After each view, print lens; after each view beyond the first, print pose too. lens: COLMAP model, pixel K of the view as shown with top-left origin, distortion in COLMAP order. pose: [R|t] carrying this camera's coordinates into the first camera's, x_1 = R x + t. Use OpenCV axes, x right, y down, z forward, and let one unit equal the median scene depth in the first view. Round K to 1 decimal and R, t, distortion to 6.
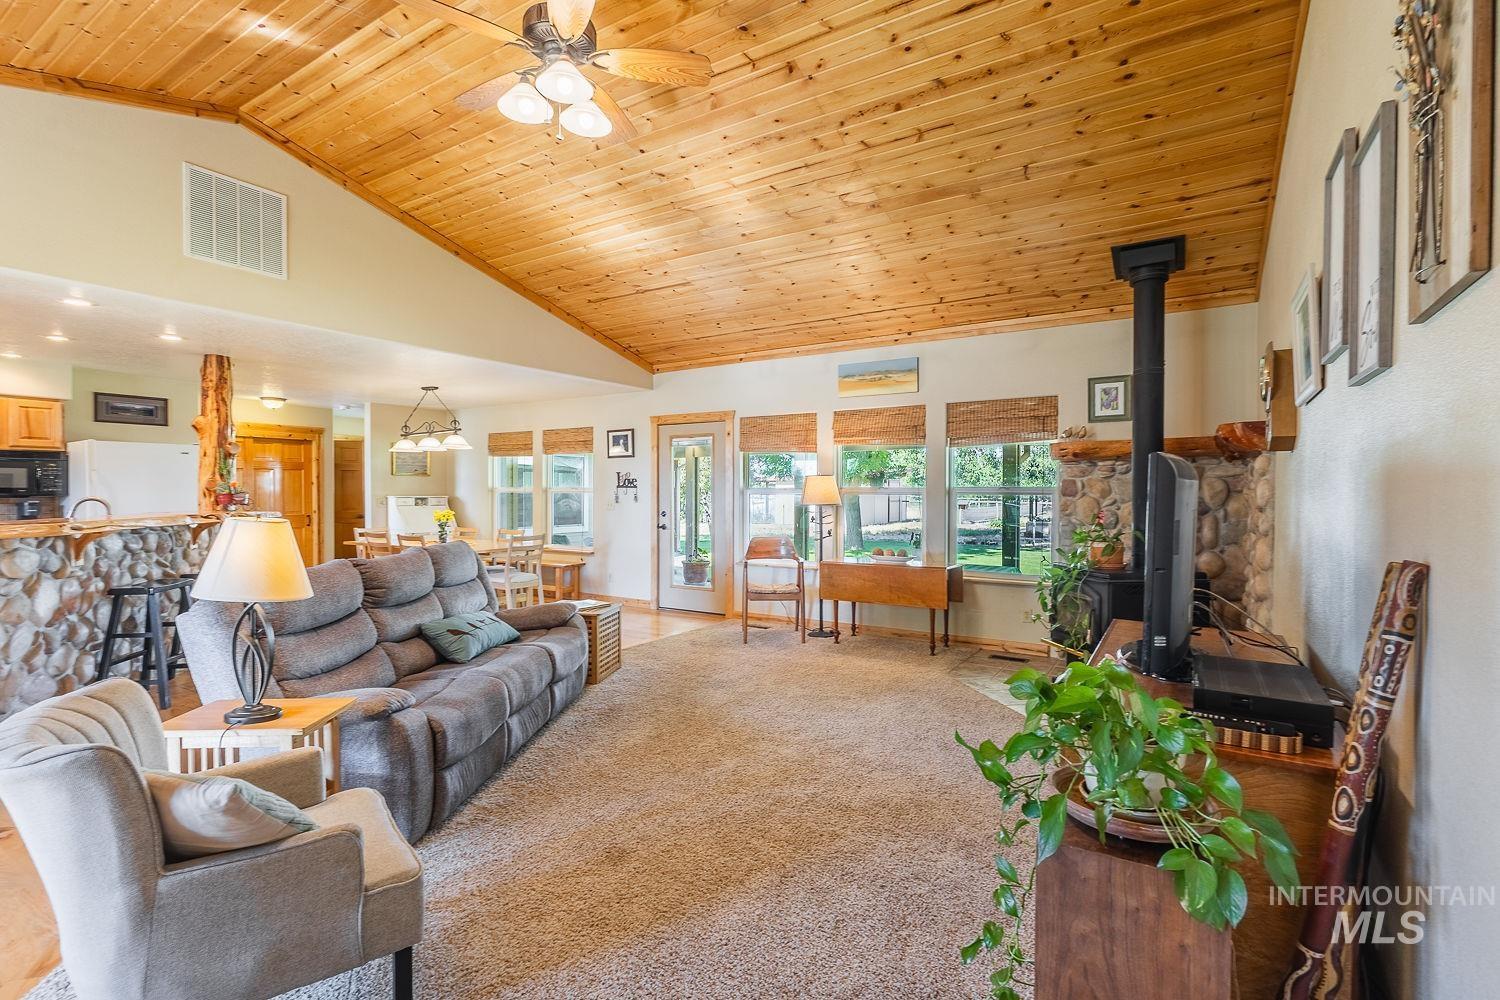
lens RADIAL K [[697.2, 0, 753.1], [0, 697.2, 502.7], [0, 0, 1]] dist [0.009242, -0.003697]
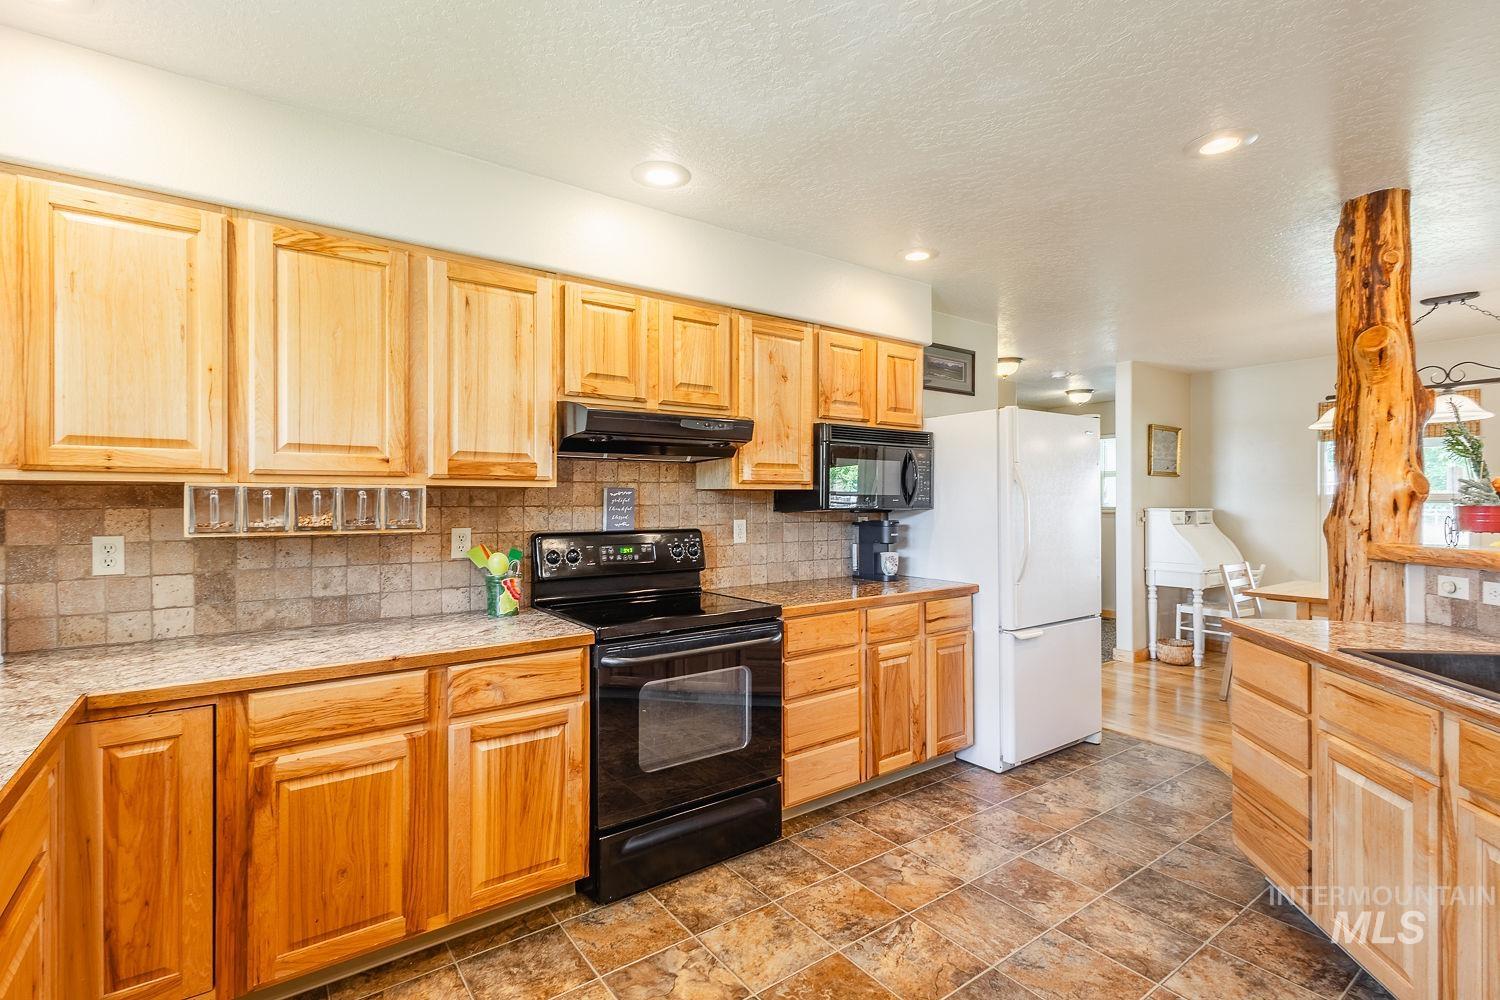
lens RADIAL K [[697.2, 0, 749.9], [0, 697.2, 498.8], [0, 0, 1]] dist [0.009242, -0.003697]
pose [[0.927463, -0.001319, -0.373913, -0.702008], [-0.006219, 0.999801, -0.018954, -0.004589], [0.373863, 0.019905, 0.927270, 0.317400]]
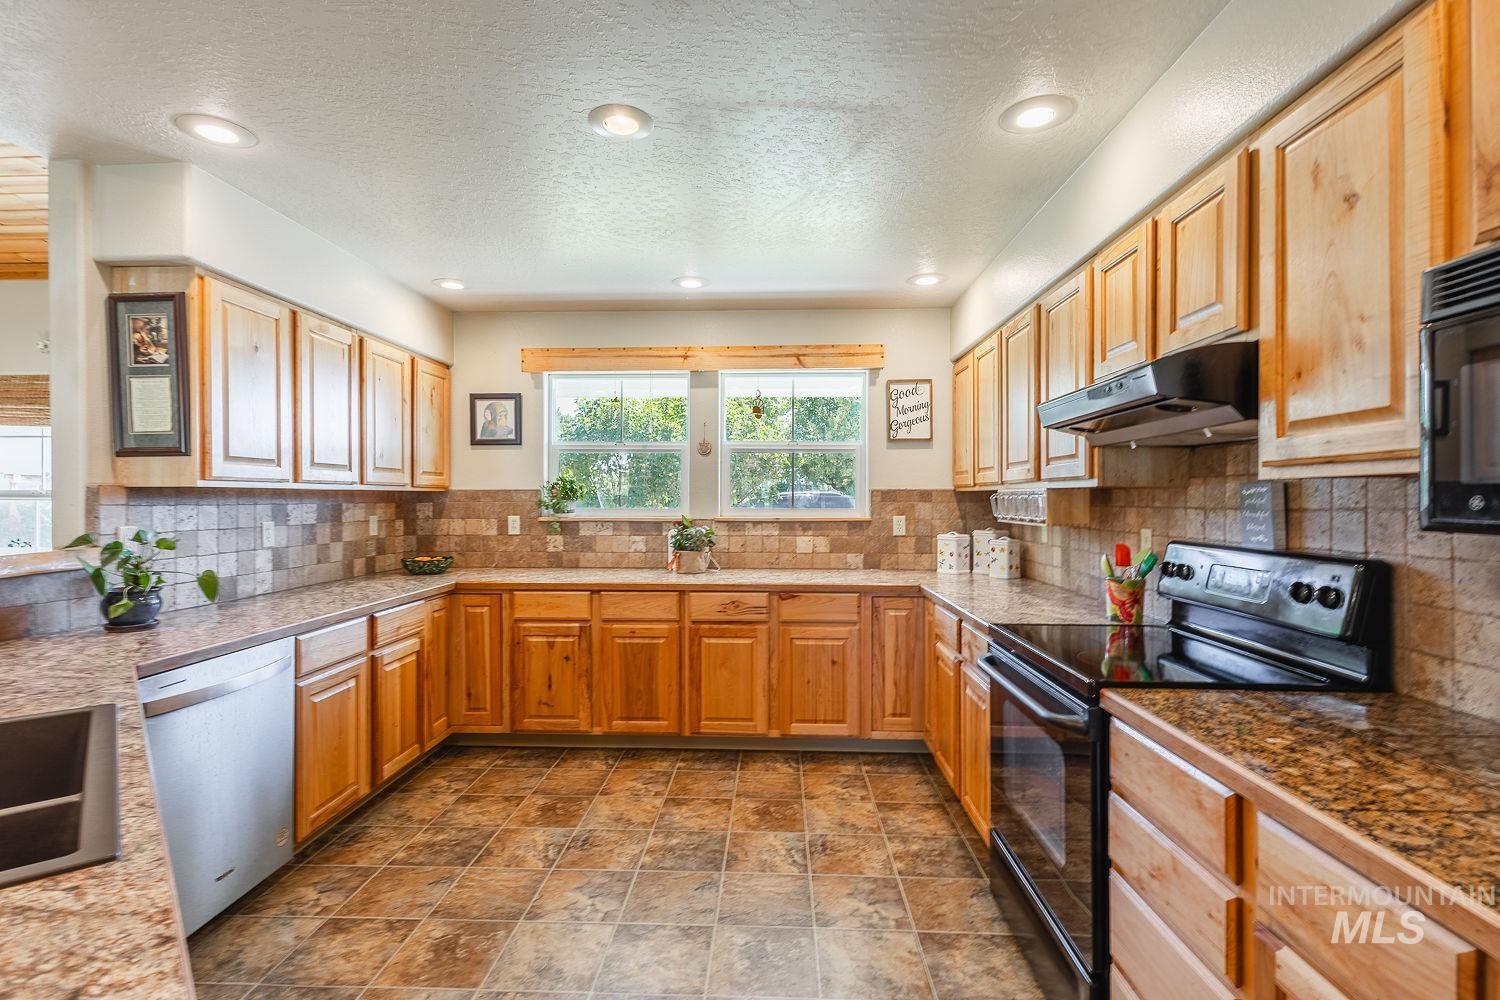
lens RADIAL K [[697.2, 0, 755.0], [0, 697.2, 499.6], [0, 0, 1]] dist [0.009242, -0.003697]
pose [[-0.865581, -0.000741, -0.500769, -0.634331], [-0.010744, 0.999796, 0.017092, -0.013013], [0.500654, 0.020175, -0.865412, 0.750101]]
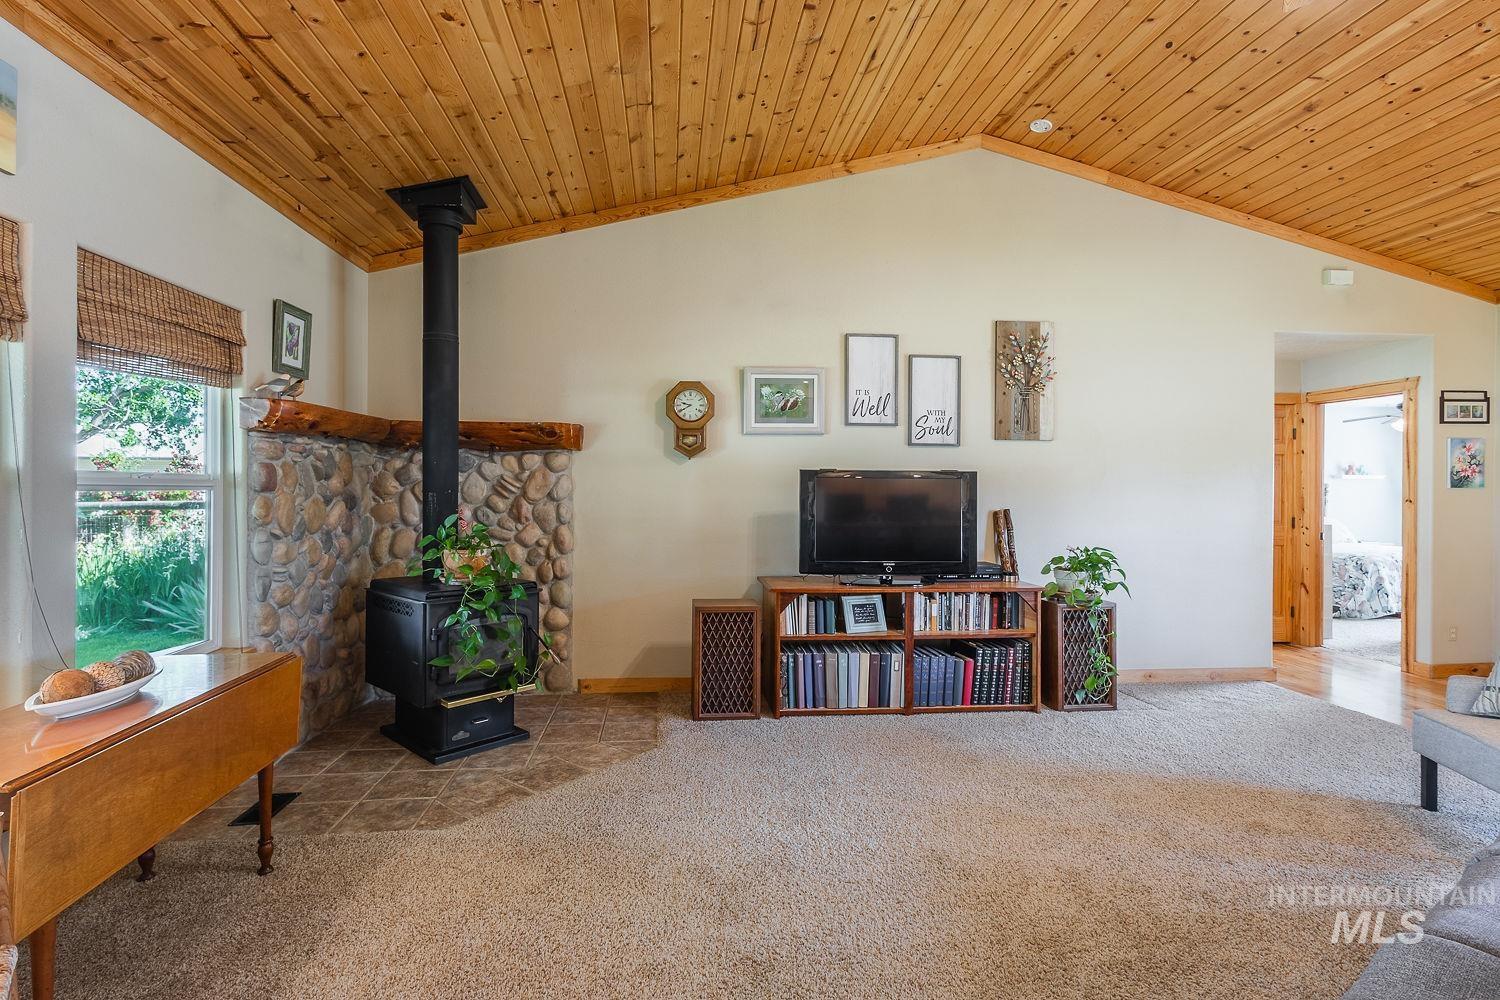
lens RADIAL K [[697.2, 0, 728.2], [0, 697.2, 485.2], [0, 0, 1]] dist [0.009242, -0.003697]
pose [[-0.605431, -0.004992, 0.795882, -0.165661], [0.004934, 0.999938, 0.010025, -0.012350], [-0.795883, 0.009996, -0.605368, 0.711758]]
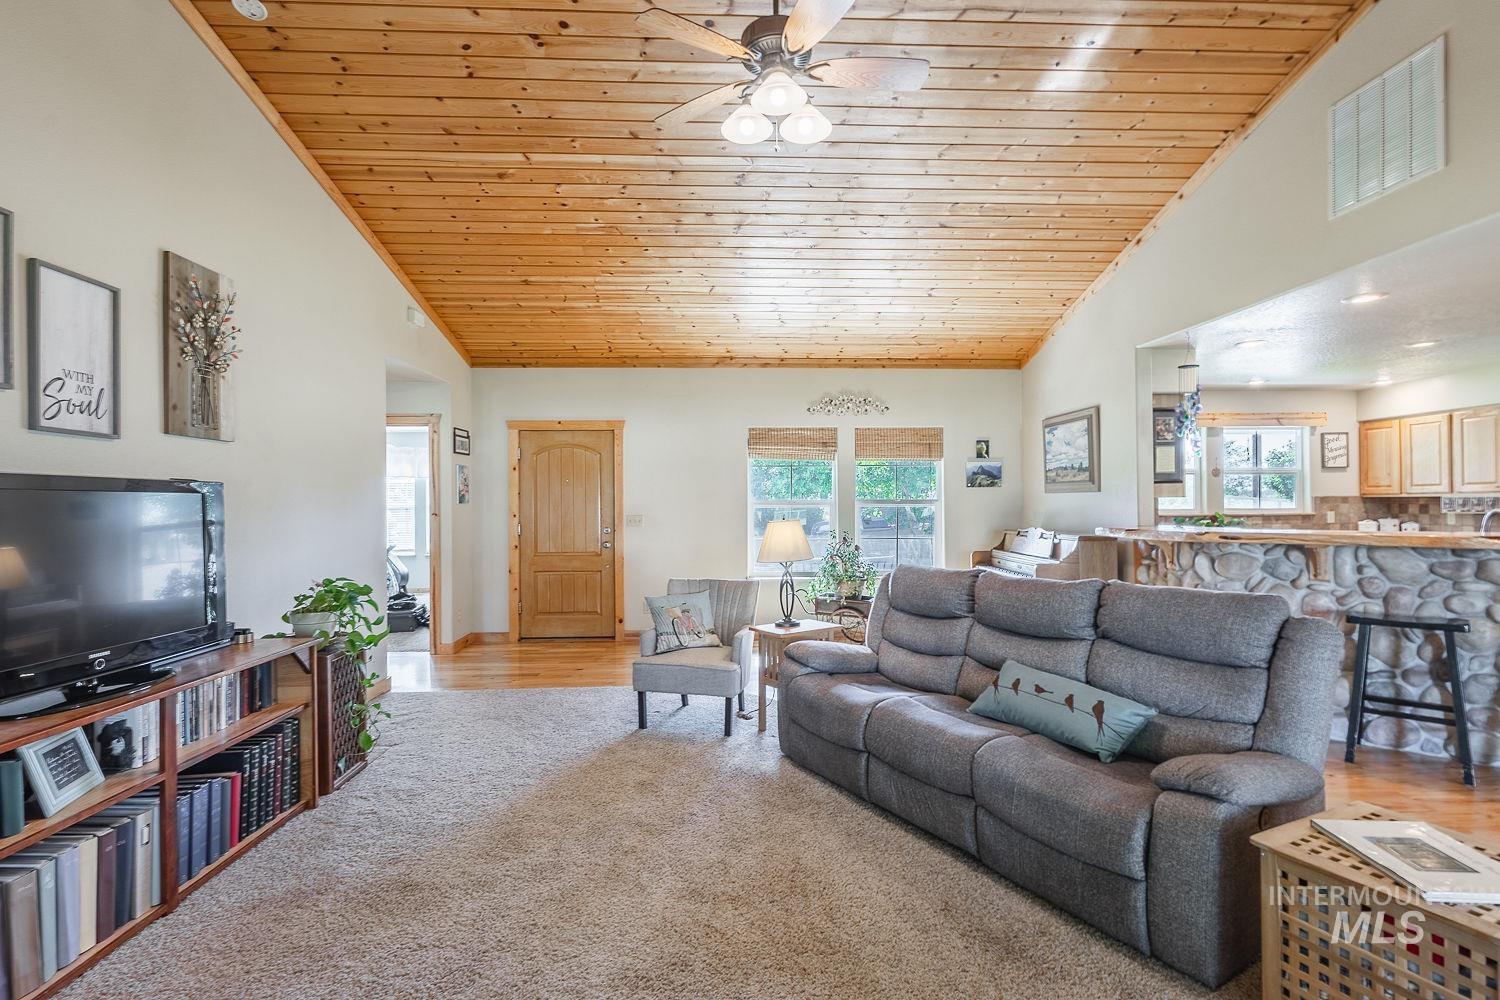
lens RADIAL K [[697.2, 0, 750.1], [0, 697.2, 500.5], [0, 0, 1]] dist [0.009242, -0.003697]
pose [[-0.823876, 0.001158, -0.566769, 0.120392], [-0.003832, 0.999964, 0.007613, -0.011262], [0.566757, 0.008444, -0.823842, 0.673021]]
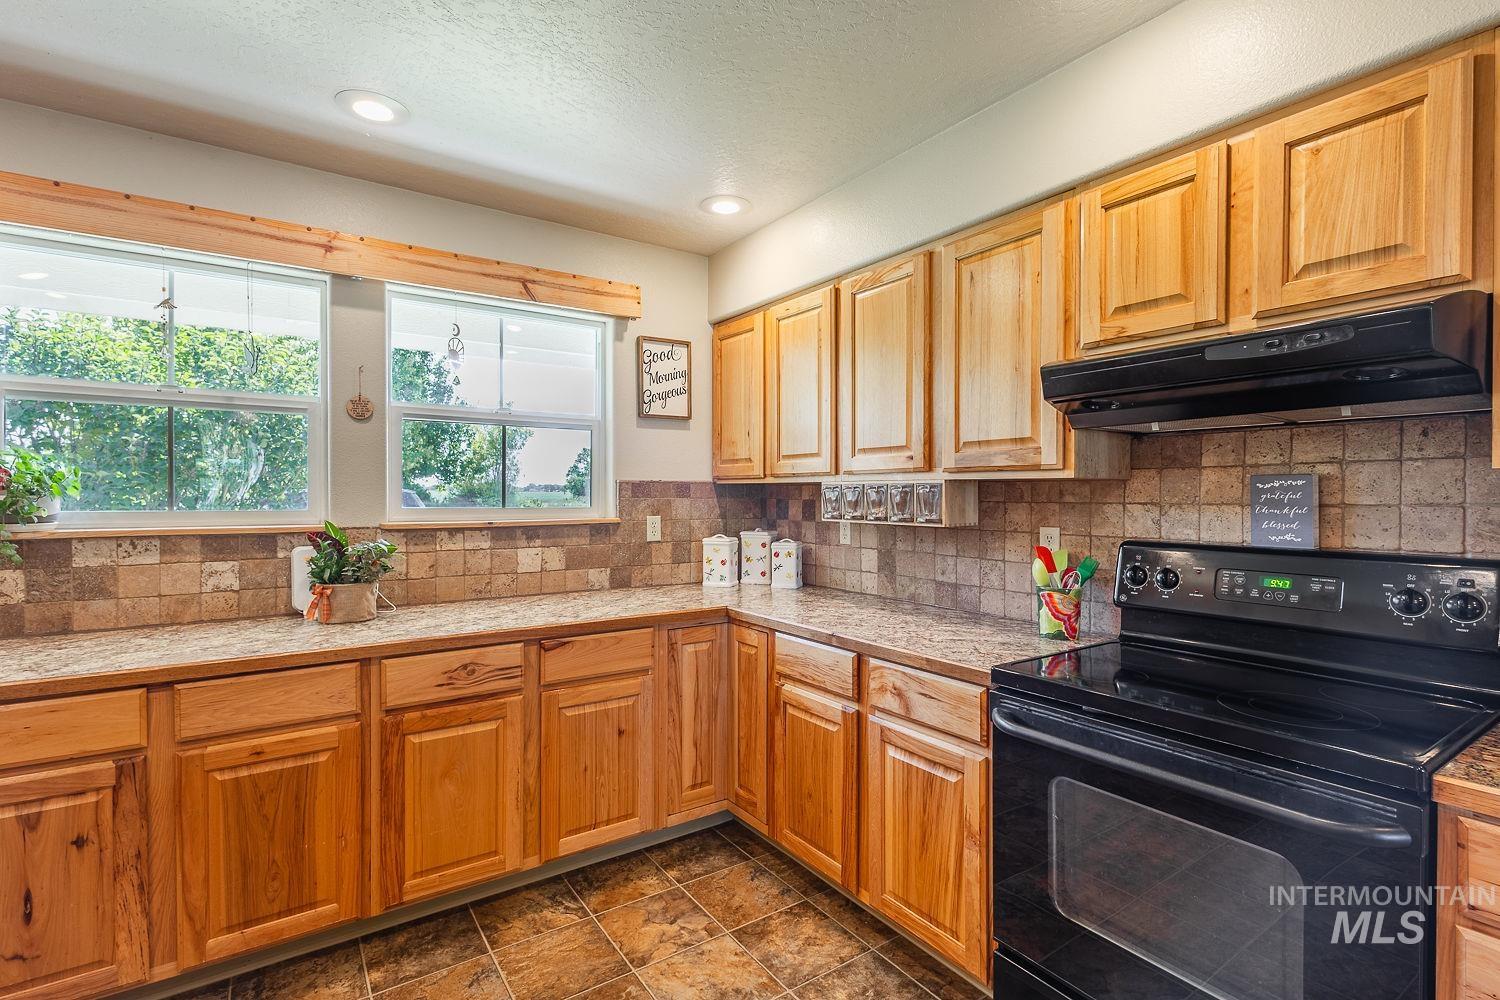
lens RADIAL K [[697.2, 0, 753.7], [0, 697.2, 500.4], [0, 0, 1]] dist [0.009242, -0.003697]
pose [[-0.397459, 0.007732, -0.917587, -0.644768], [-0.018242, 0.999700, 0.016326, -0.009425], [0.917439, 0.023228, -0.397199, 0.567943]]
